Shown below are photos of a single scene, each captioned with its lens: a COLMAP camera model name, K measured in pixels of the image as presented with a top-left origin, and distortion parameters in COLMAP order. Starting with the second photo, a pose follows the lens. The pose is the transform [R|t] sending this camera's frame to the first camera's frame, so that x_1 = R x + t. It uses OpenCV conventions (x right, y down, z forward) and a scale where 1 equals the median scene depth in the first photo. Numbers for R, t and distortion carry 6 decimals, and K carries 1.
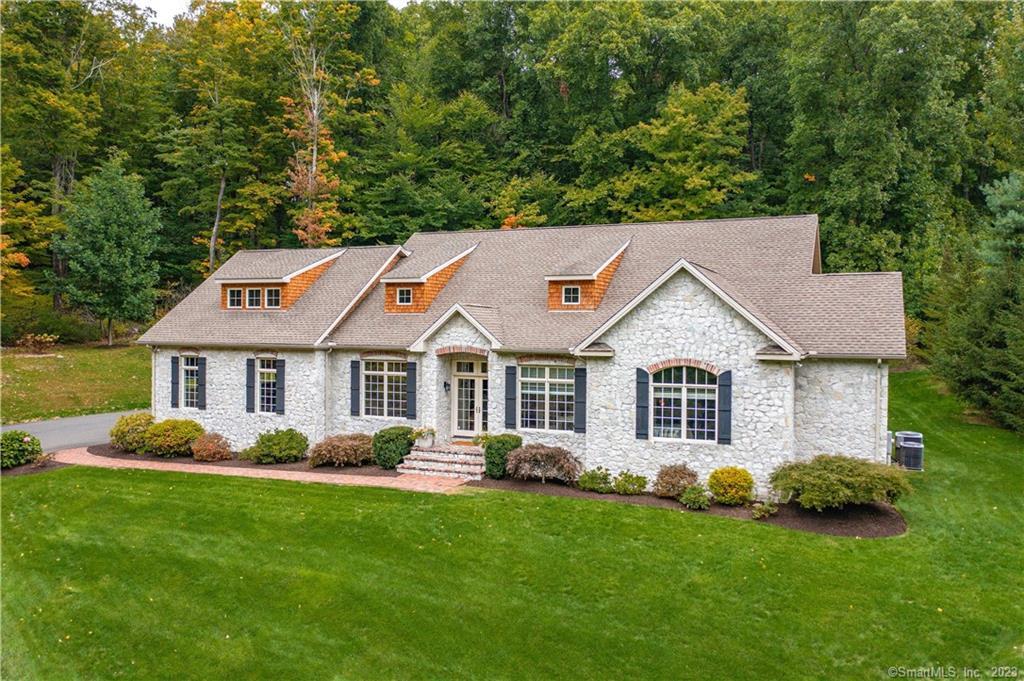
lens RADIAL K [[825.2, 0, 504.7], [0, 825.2, 338.5], [0, 0, 1]] dist [-0.001371, 0.002826]
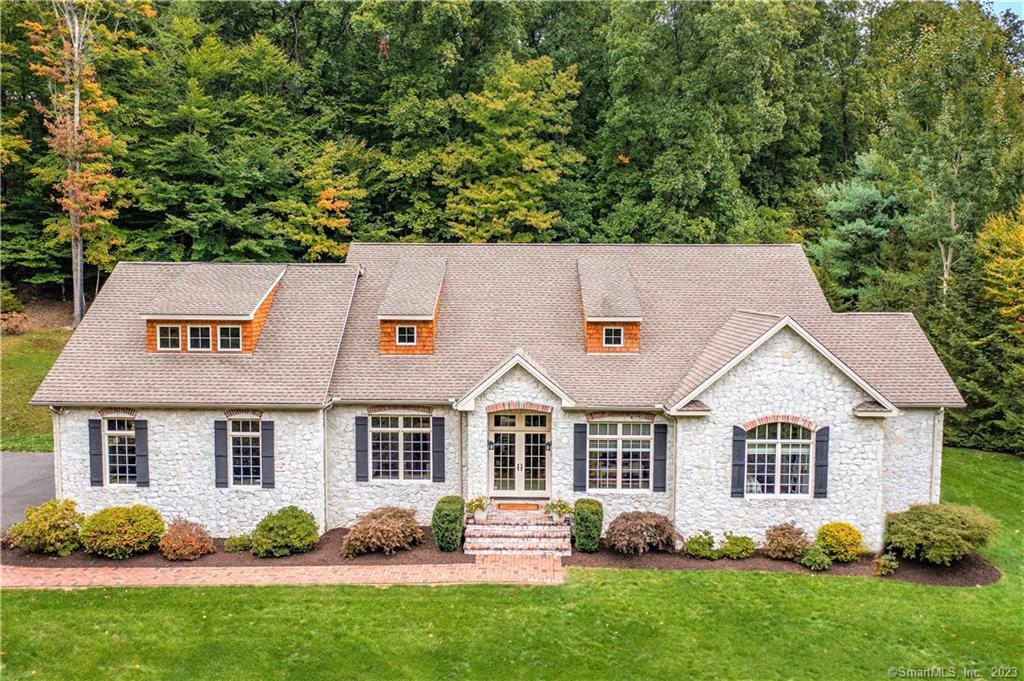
lens RADIAL K [[864.9, 0, 509.4], [0, 864.9, 345.7], [0, 0, 1]] dist [-0.010893, 0.020718]
pose [[0.921115, -0.038767, 0.387355, -0.376385], [0.007920, 0.996689, 0.080917, -0.113464], [-0.389210, -0.071466, 0.918373, 0.140611]]
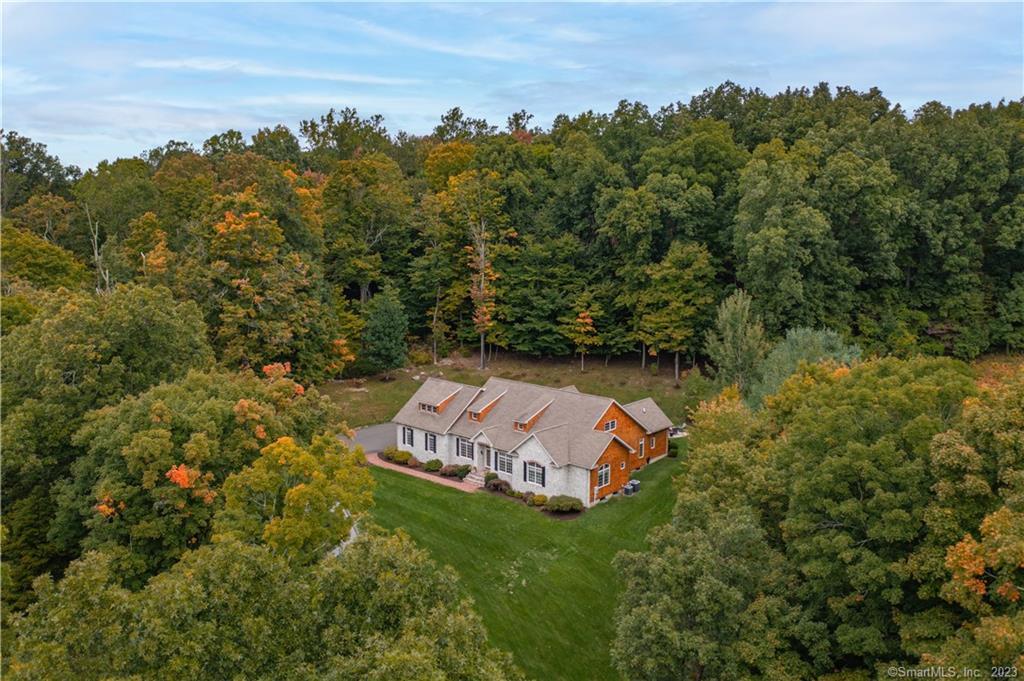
lens RADIAL K [[825.2, 0, 516.3], [0, 825.2, 341.0], [0, 0, 1]] dist [-0.001371, 0.002826]
pose [[0.952903, 0.041747, -0.300390, 0.892860], [0.002198, 0.989504, 0.144491, -0.742912], [0.303269, -0.138346, 0.942809, -1.681668]]
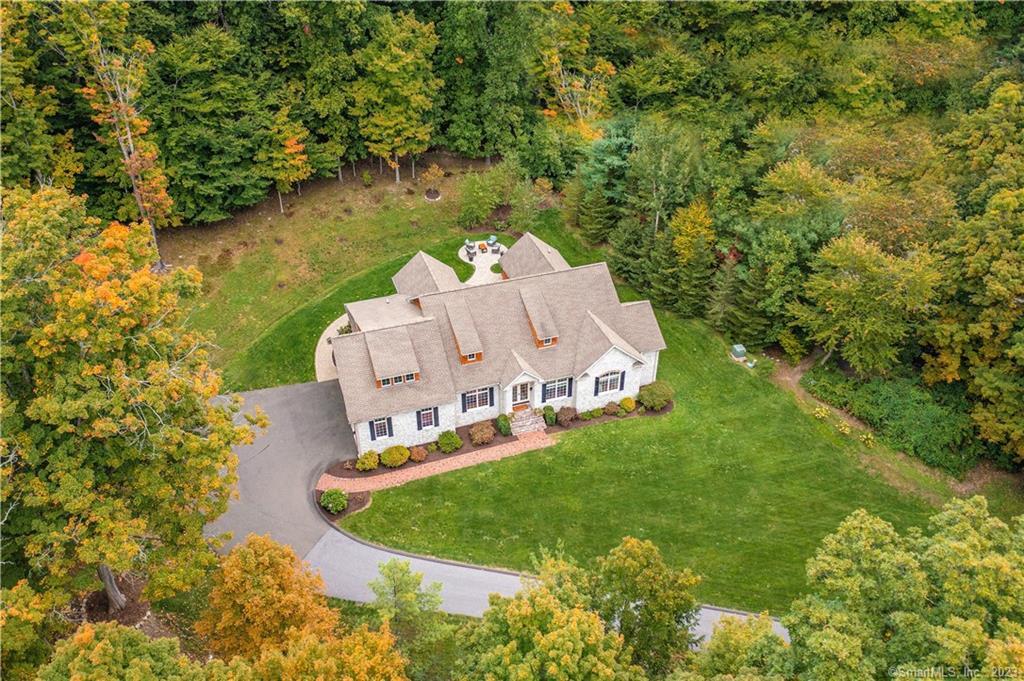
lens RADIAL K [[825.2, 0, 511.3], [0, 825.2, 337.9], [0, 0, 1]] dist [-0.001371, 0.002826]
pose [[0.730243, -0.401600, 0.552687, -1.242617], [0.012823, 0.816897, 0.576641, -1.359656], [-0.683067, -0.414001, 0.601683, -0.356647]]
